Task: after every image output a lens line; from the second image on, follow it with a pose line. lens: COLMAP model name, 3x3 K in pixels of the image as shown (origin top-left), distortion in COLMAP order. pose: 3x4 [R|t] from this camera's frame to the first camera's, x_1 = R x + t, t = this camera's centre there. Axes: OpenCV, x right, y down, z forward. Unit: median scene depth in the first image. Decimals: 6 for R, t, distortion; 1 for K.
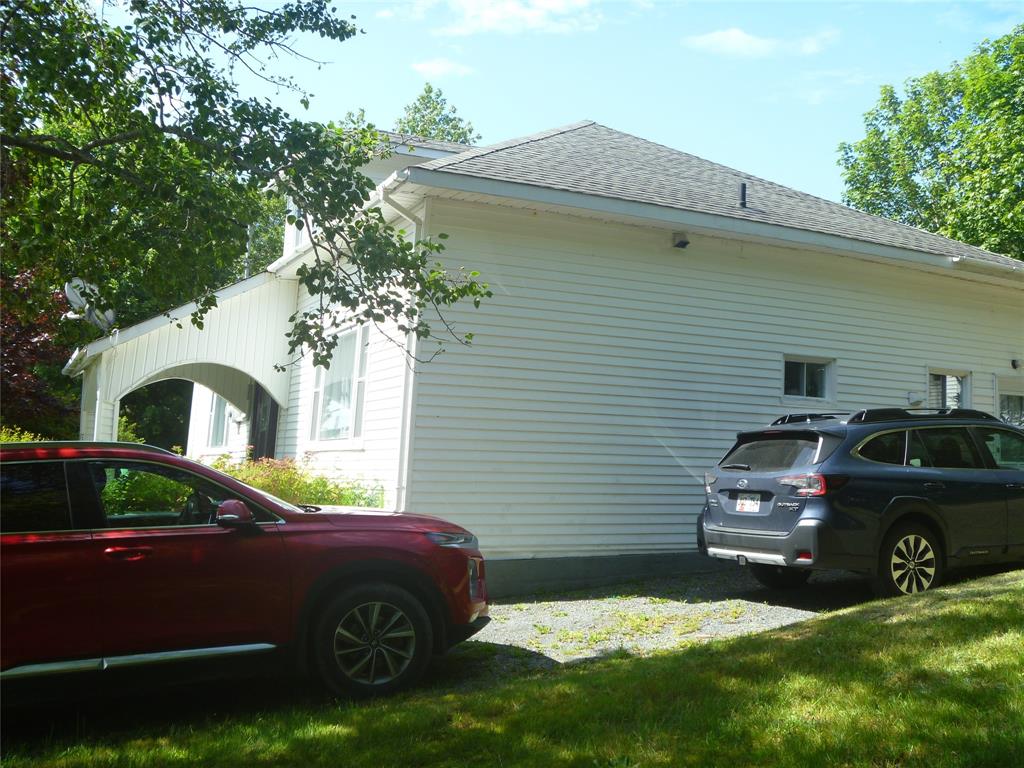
lens RADIAL K [[1059.6, 0, 528.4], [0, 1059.6, 379.4], [0, 0, 1]] dist [-0.134848, 0.146971]
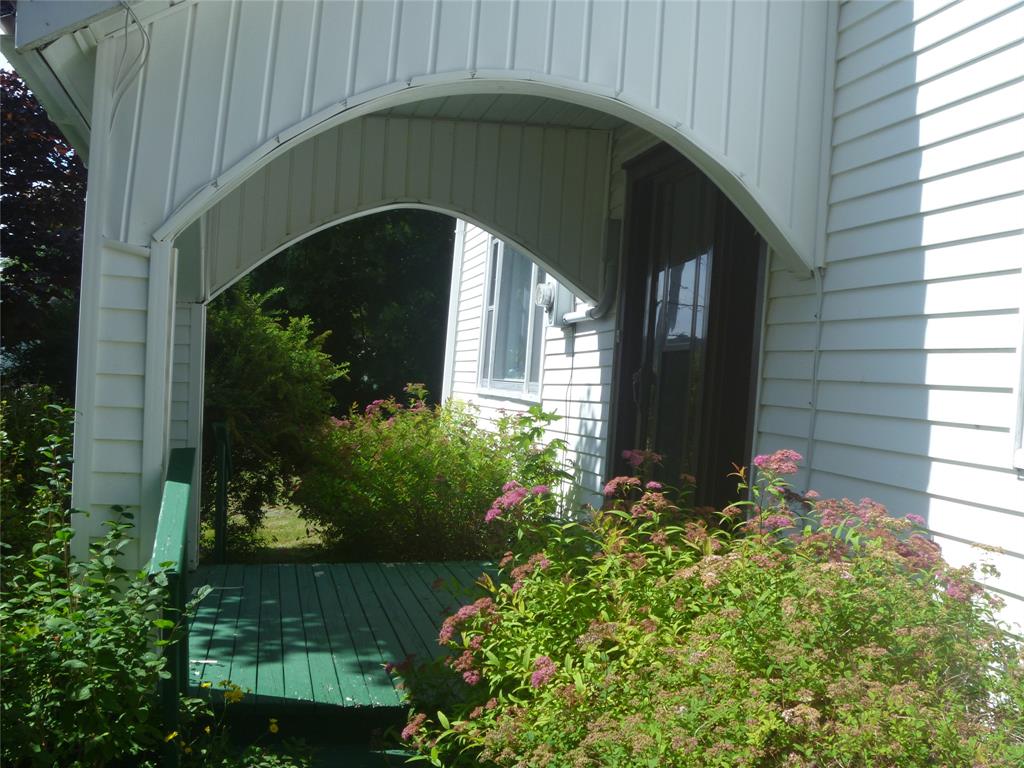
lens RADIAL K [[1059.6, 0, 528.4], [0, 1059.6, 379.4], [0, 0, 1]] dist [-0.134848, 0.146971]
pose [[0.973018, 0.007121, -0.230621, -0.205634], [0.014181, 0.995789, 0.090577, 0.026157], [0.230295, -0.091403, 0.968819, 0.632040]]
